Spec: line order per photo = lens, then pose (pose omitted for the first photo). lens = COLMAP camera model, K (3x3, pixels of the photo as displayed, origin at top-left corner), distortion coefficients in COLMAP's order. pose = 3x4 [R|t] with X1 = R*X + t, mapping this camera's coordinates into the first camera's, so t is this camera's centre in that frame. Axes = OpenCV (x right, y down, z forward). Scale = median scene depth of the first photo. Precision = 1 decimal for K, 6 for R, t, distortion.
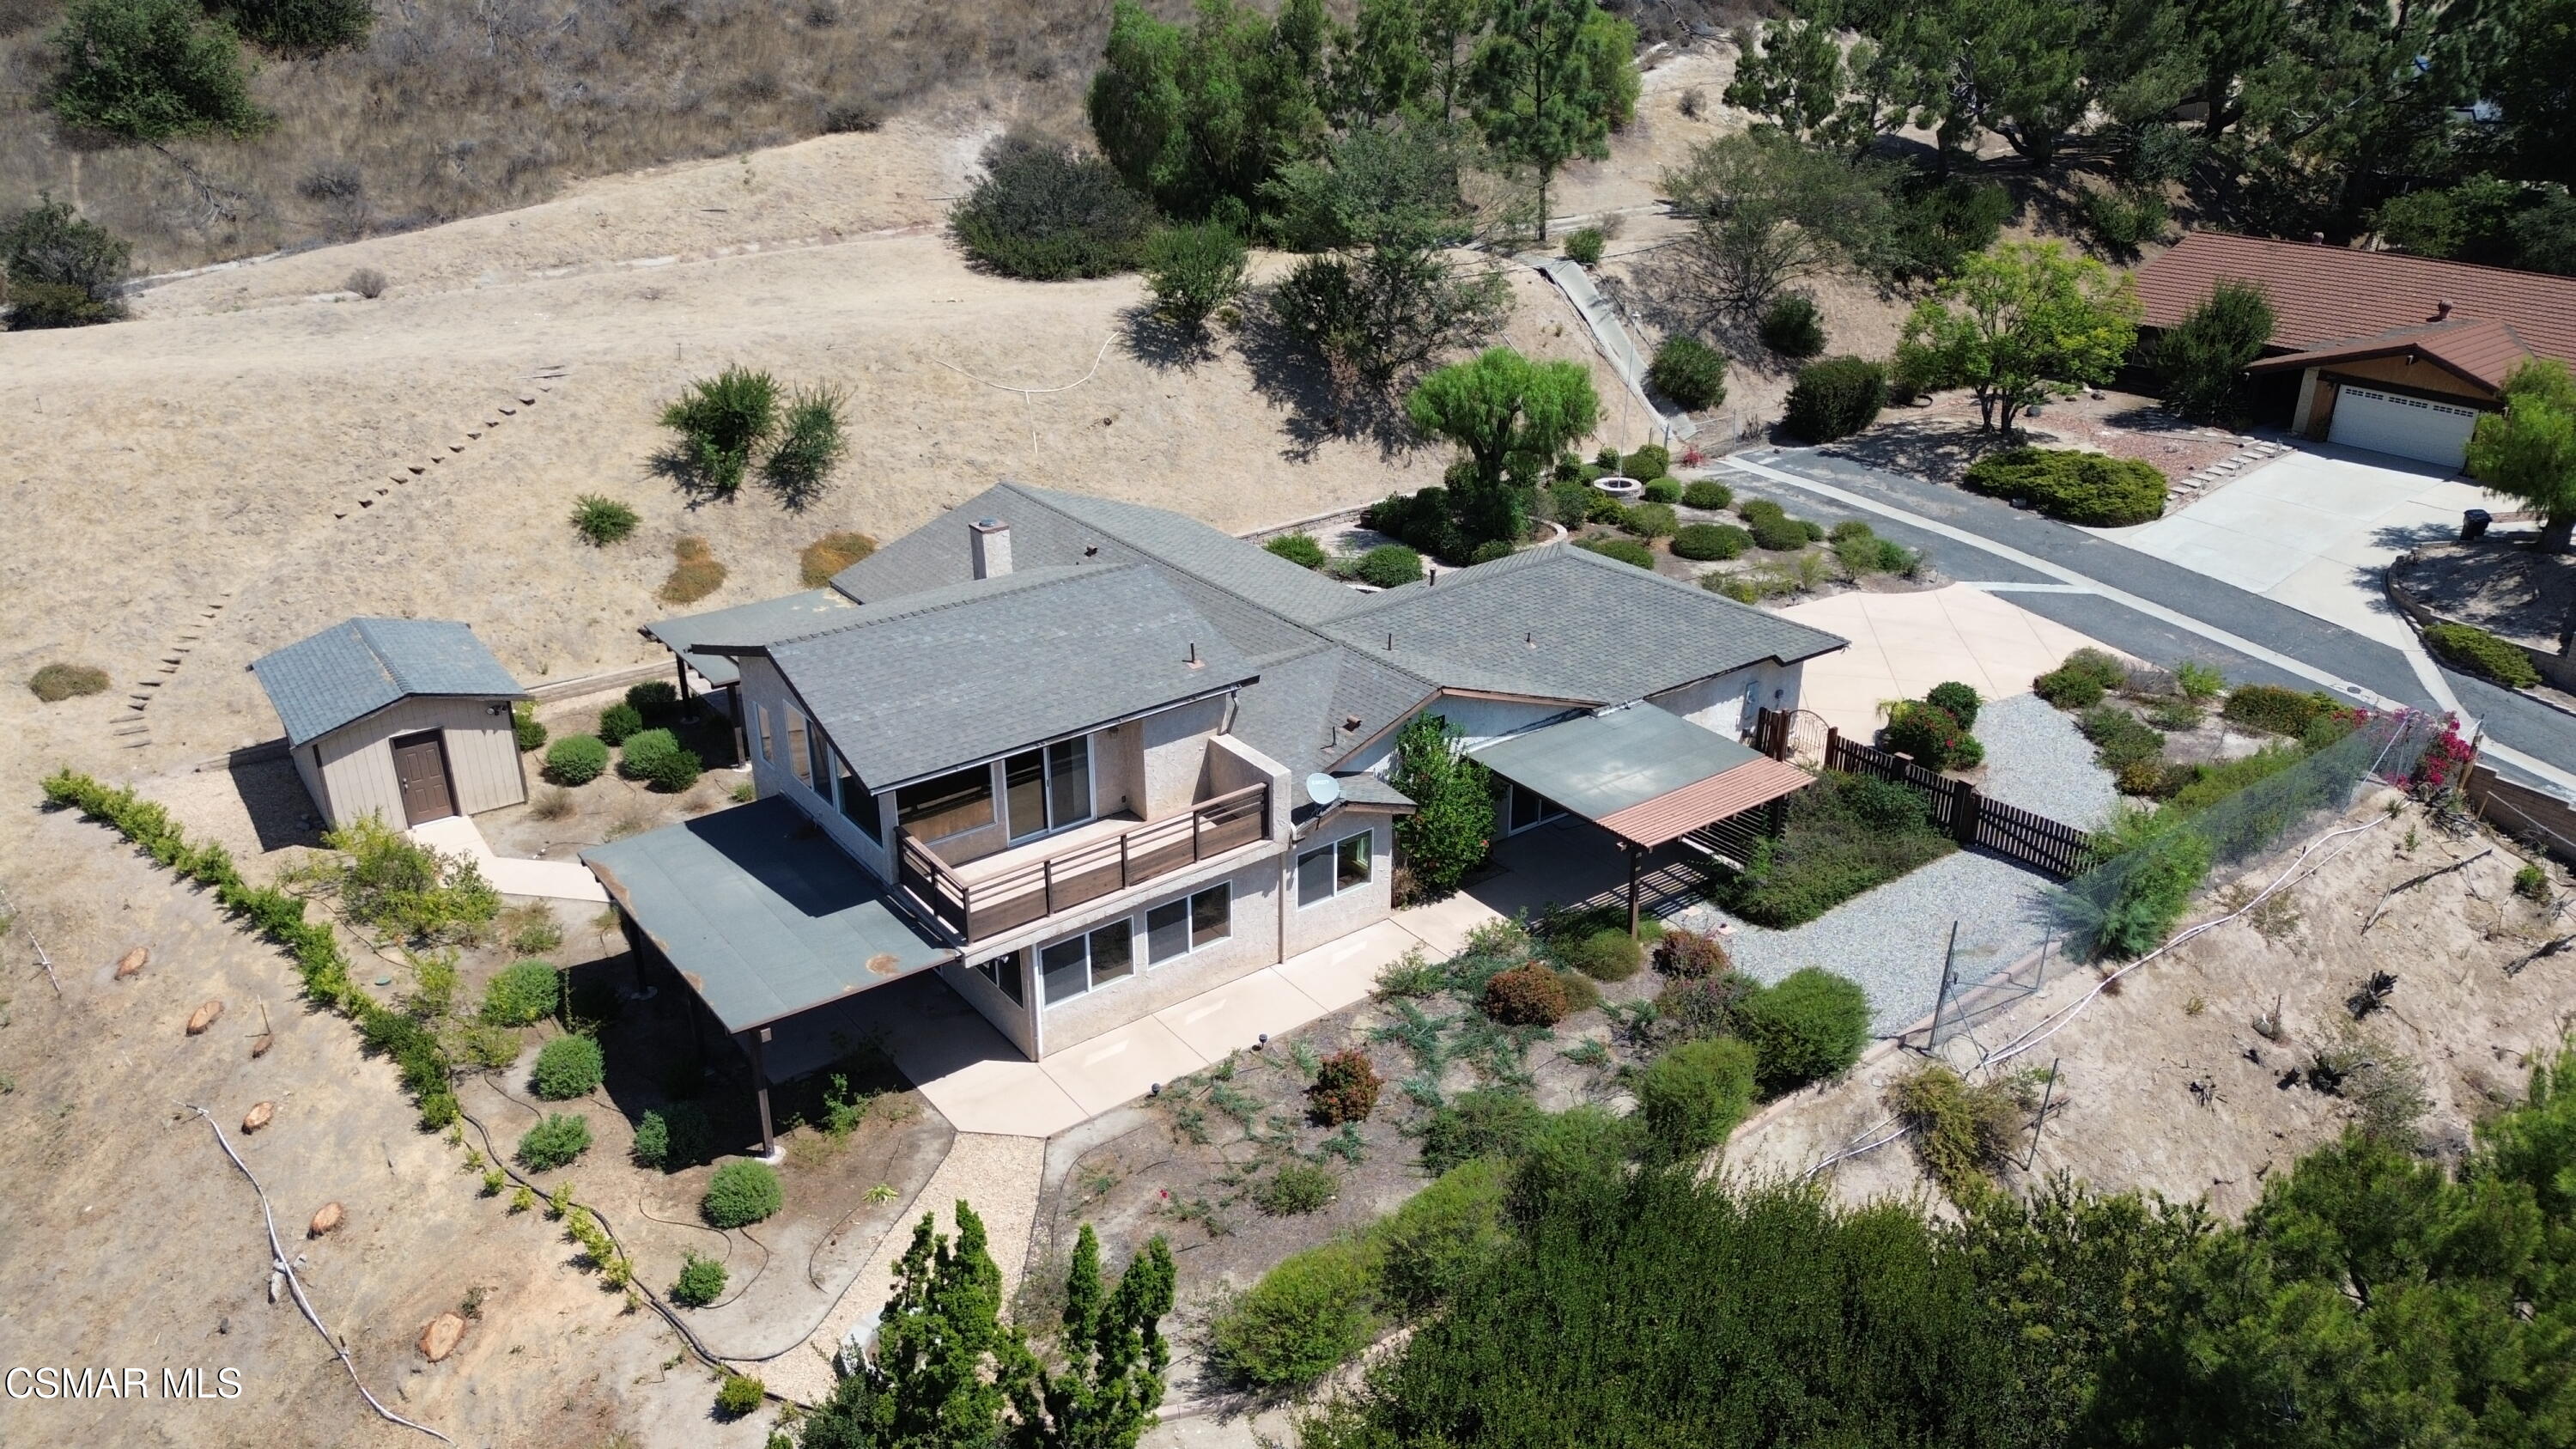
lens RADIAL K [[1831.7, 0, 1296.8], [0, 1831.7, 725.0], [0, 0, 1]] dist [0.064620, -0.061329]
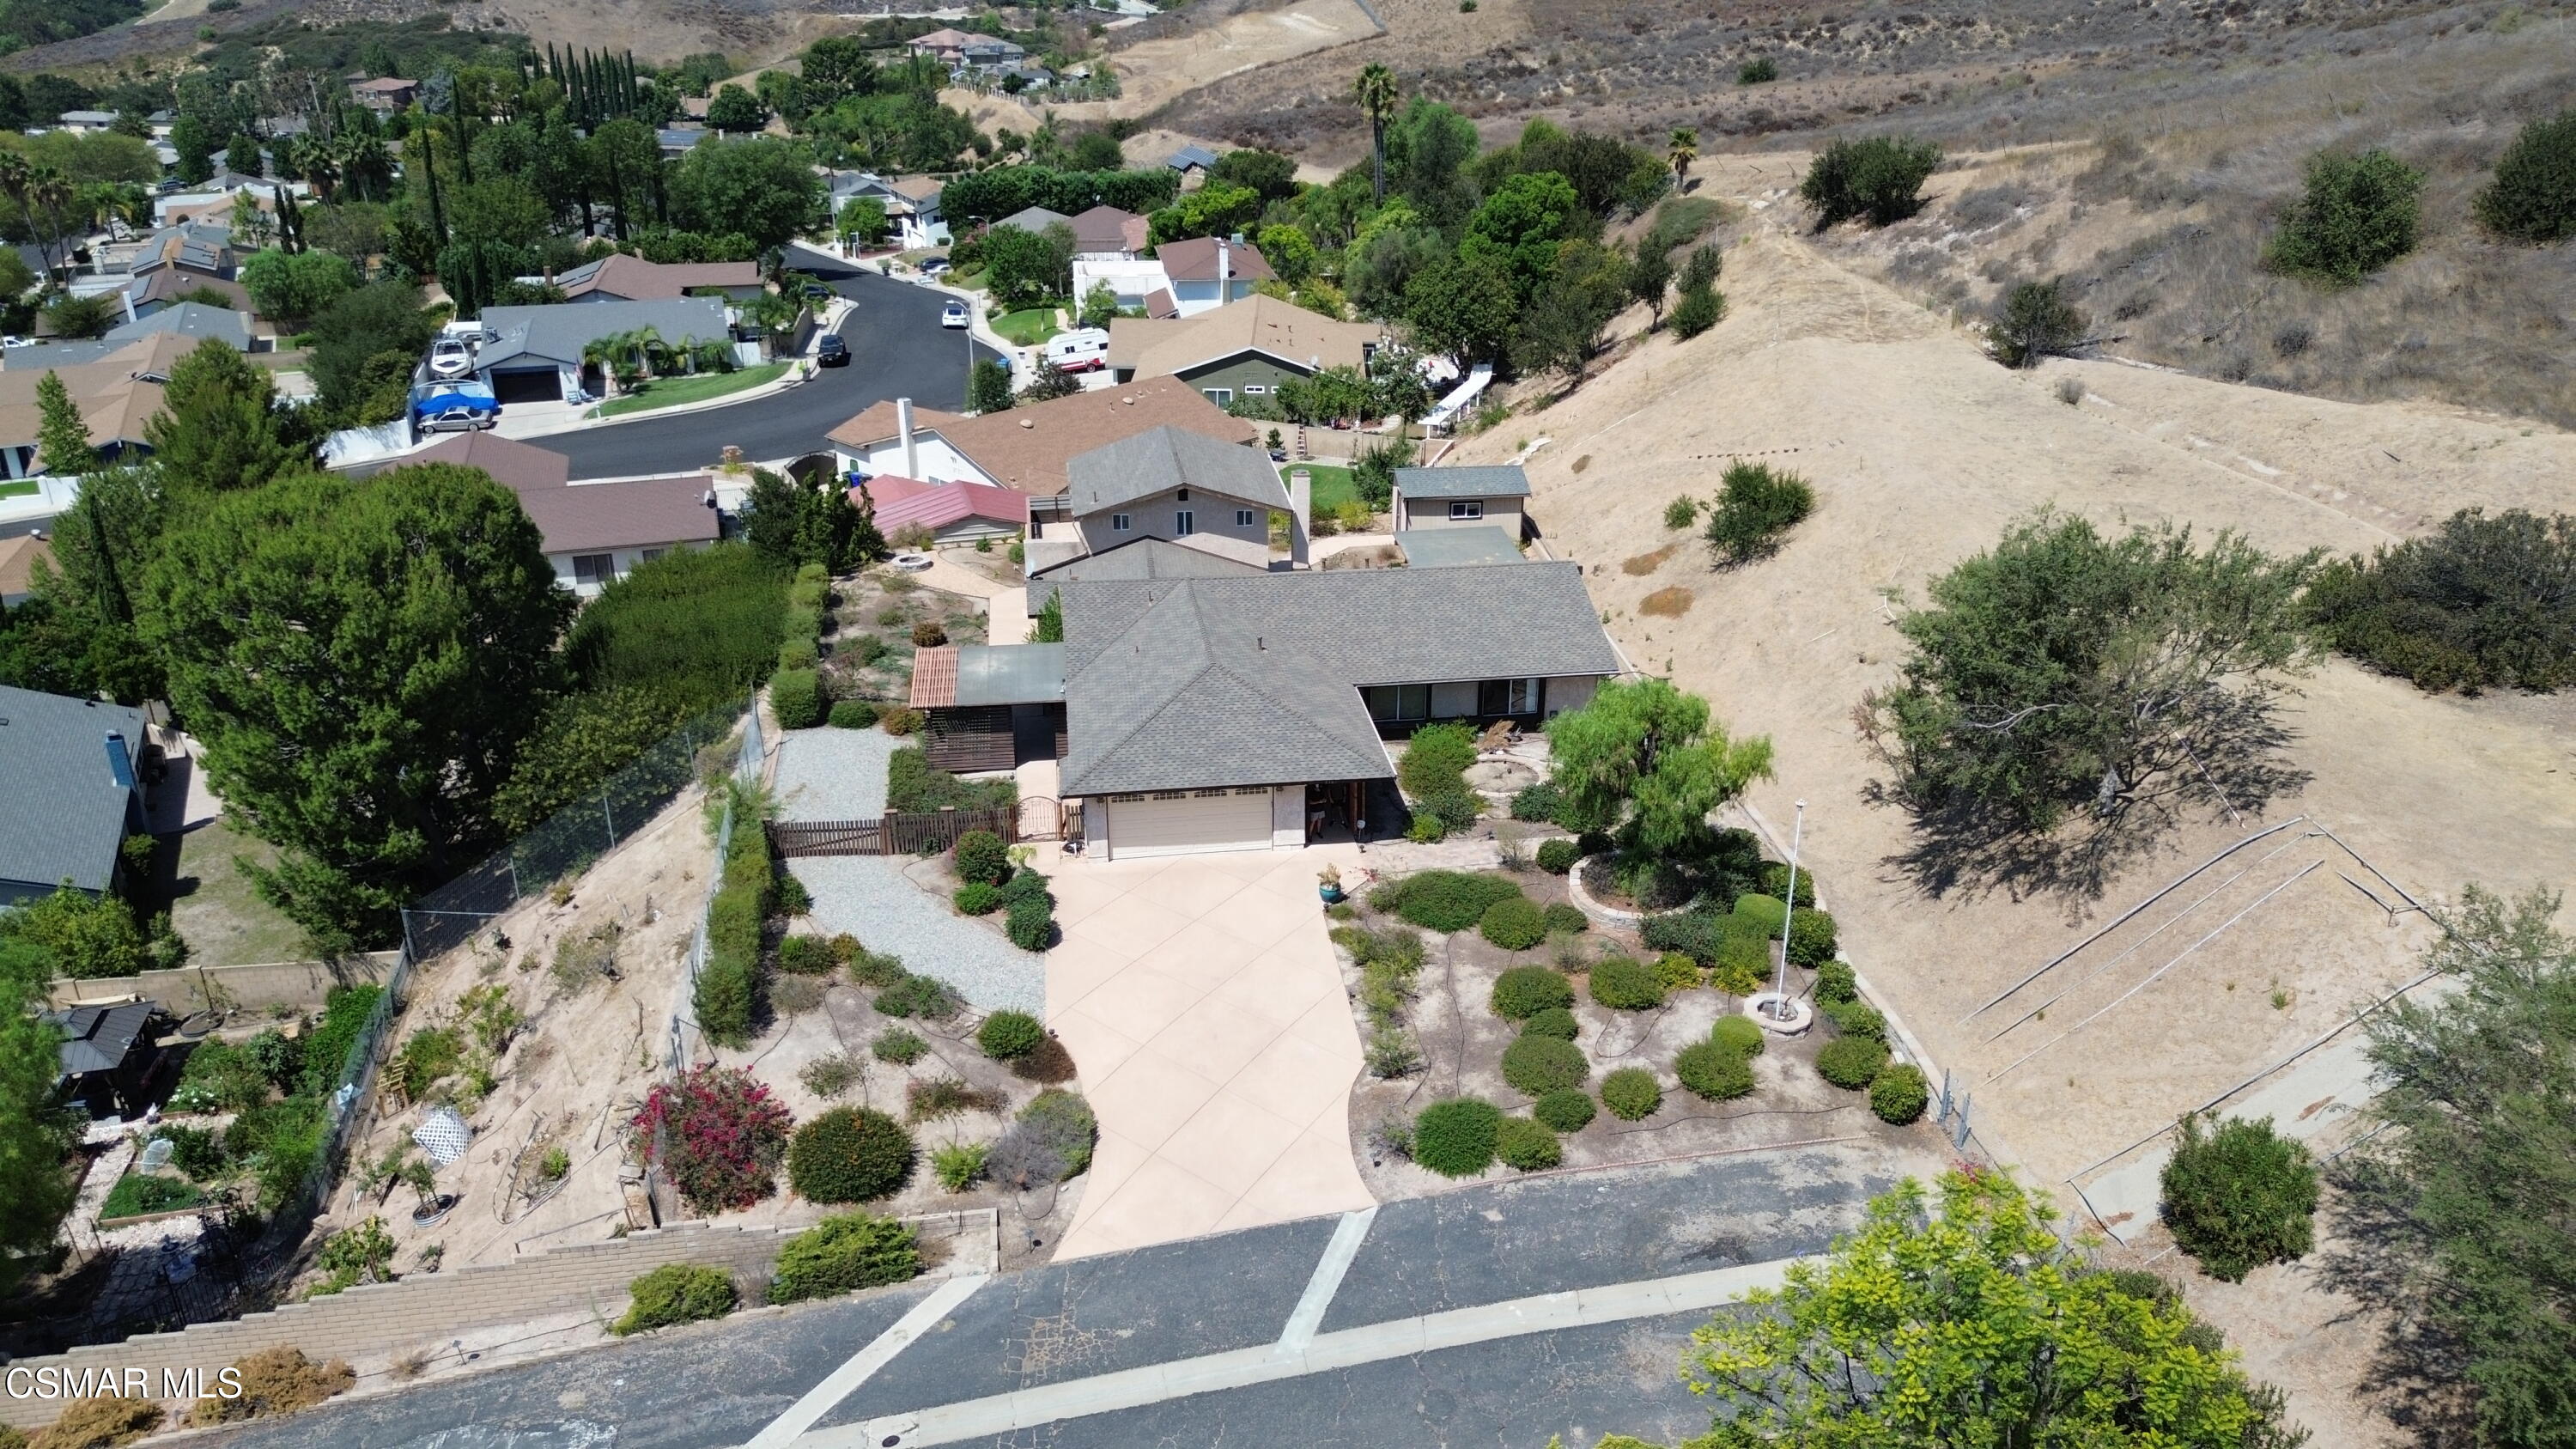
lens RADIAL K [[1831.7, 0, 1296.5], [0, 1831.7, 728.8], [0, 0, 1]] dist [0.064620, -0.061329]
pose [[-0.483730, 0.354424, -0.800243, 0.778078], [-0.360052, 0.752796, 0.551054, -0.526339], [0.797727, 0.554691, -0.236539, 0.933271]]
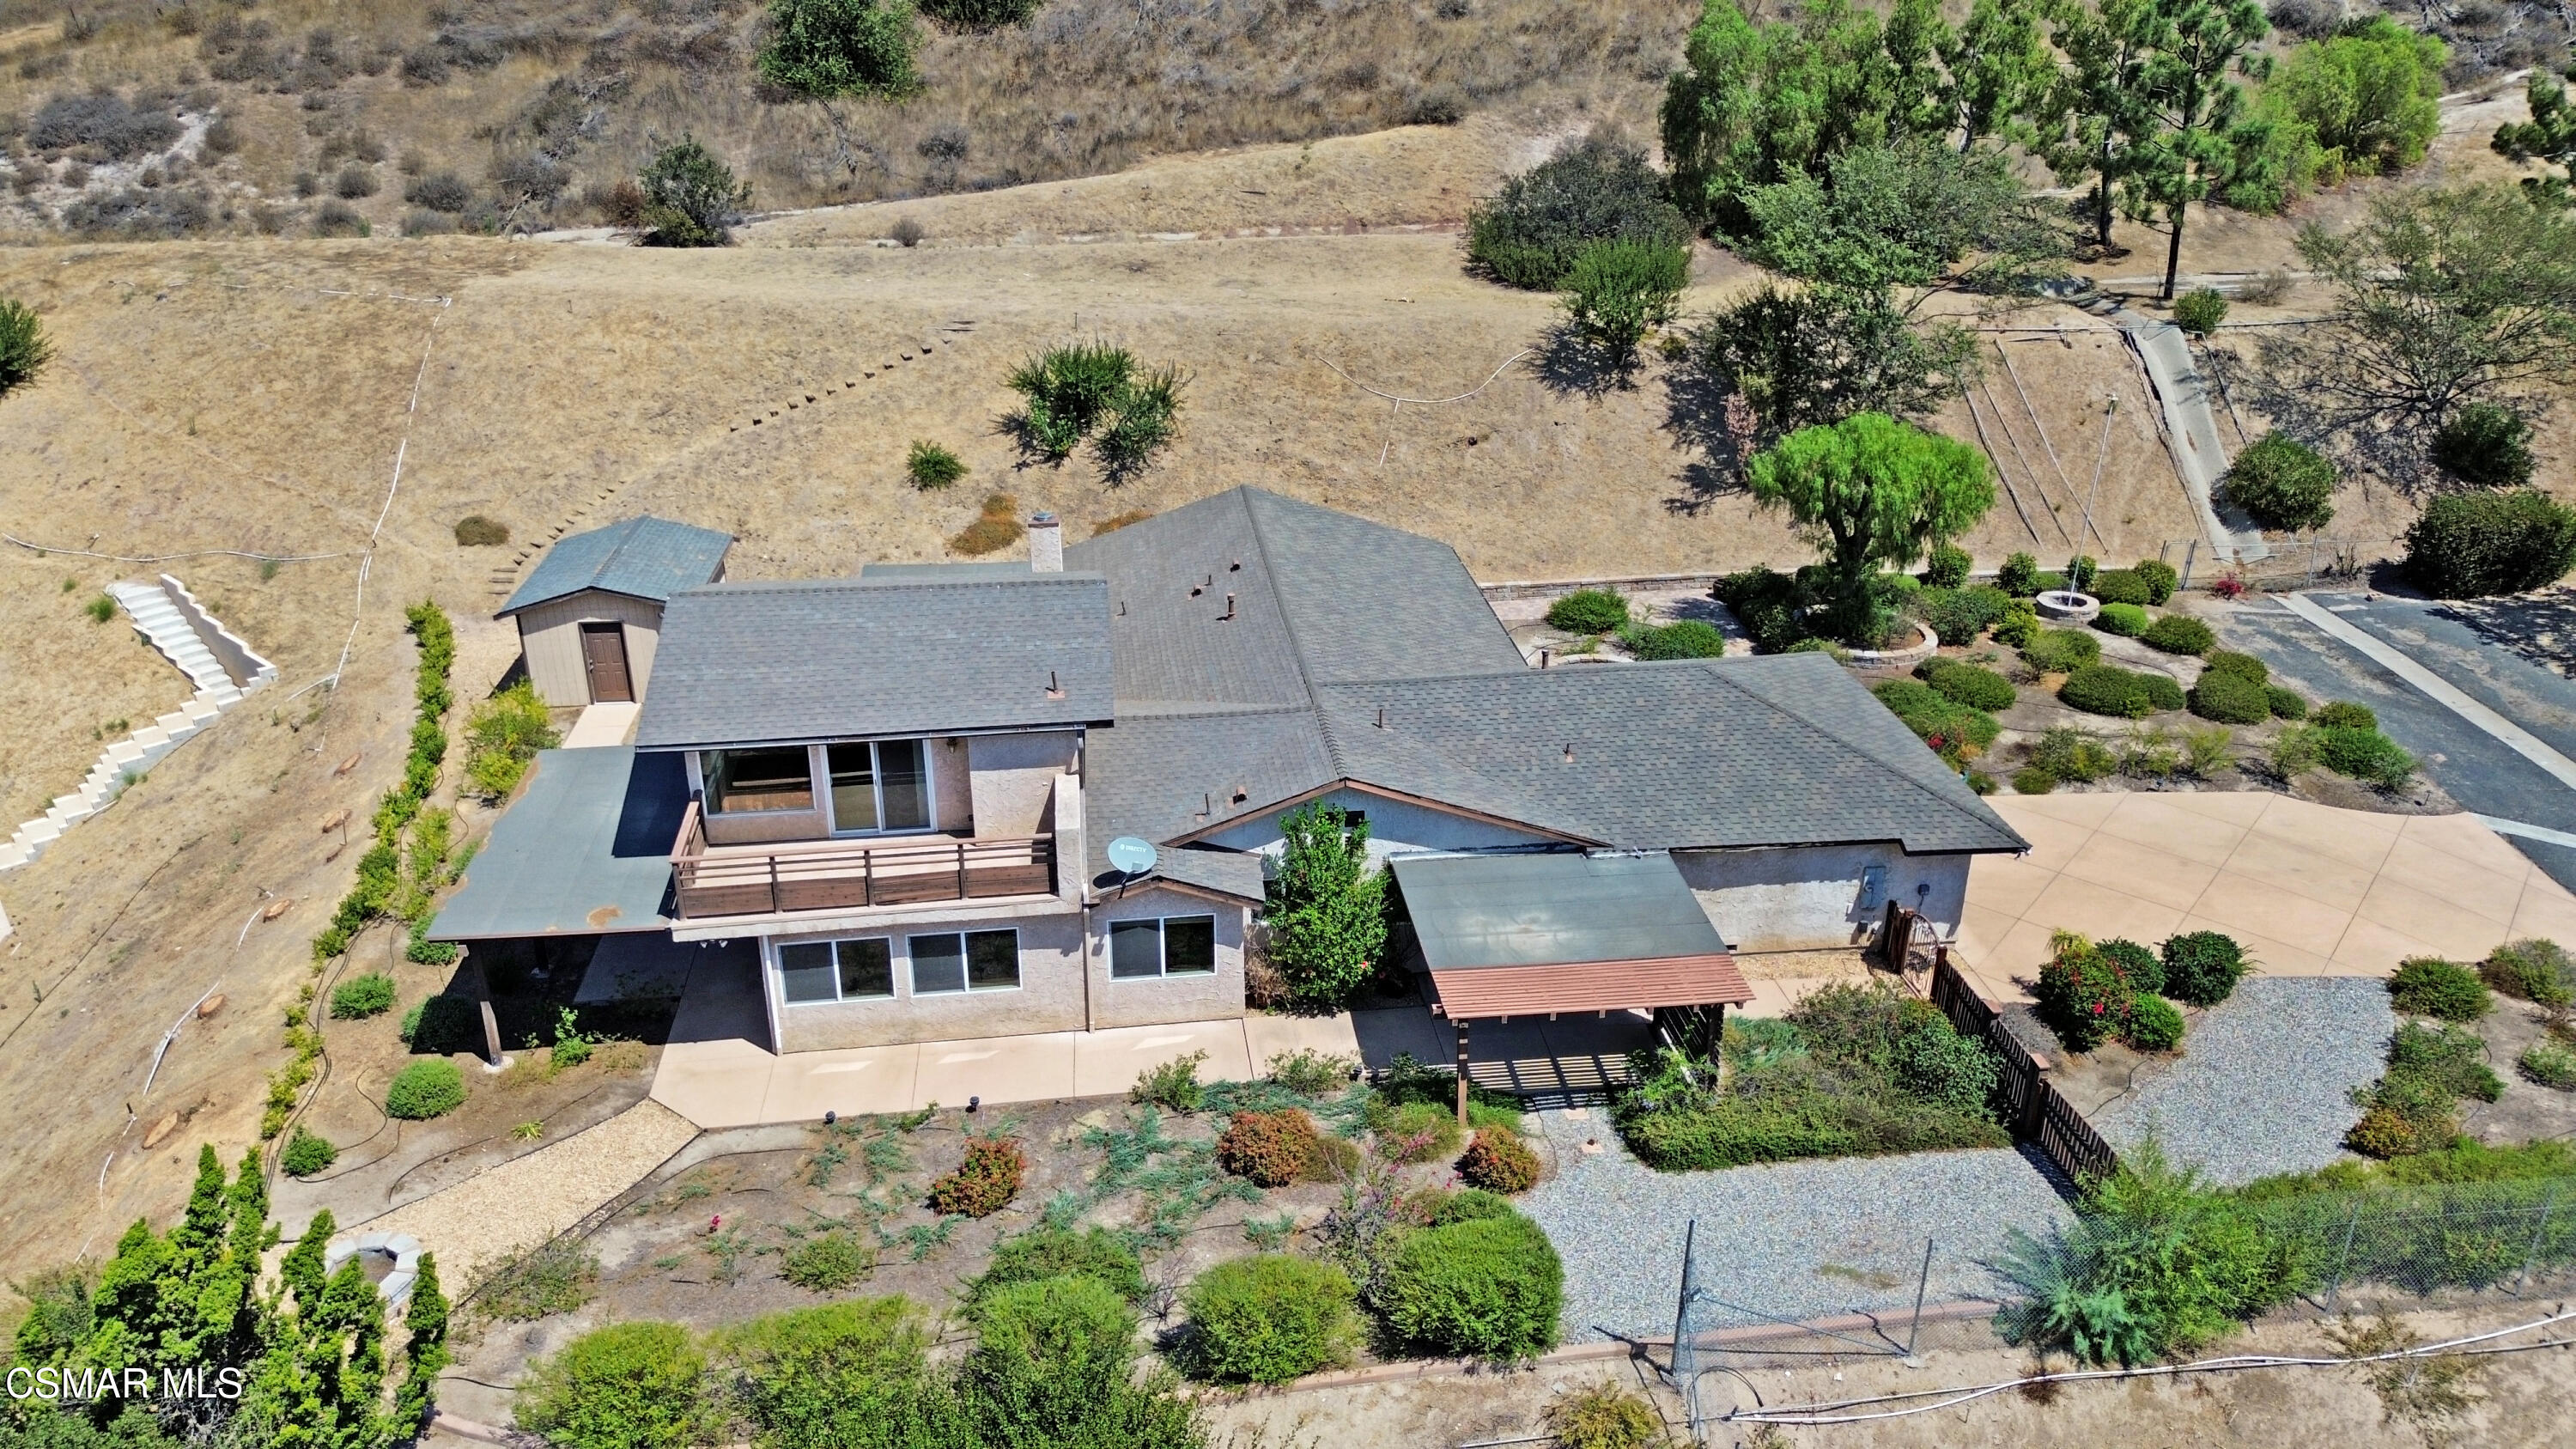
lens RADIAL K [[1831.7, 0, 1296.7], [0, 1831.7, 718.7], [0, 0, 1]] dist [0.064620, -0.061329]
pose [[0.866992, 0.204559, -0.454402, 0.254497], [-0.205110, 0.977526, 0.048708, -0.048962], [0.454154, 0.050973, 0.889464, 0.117312]]
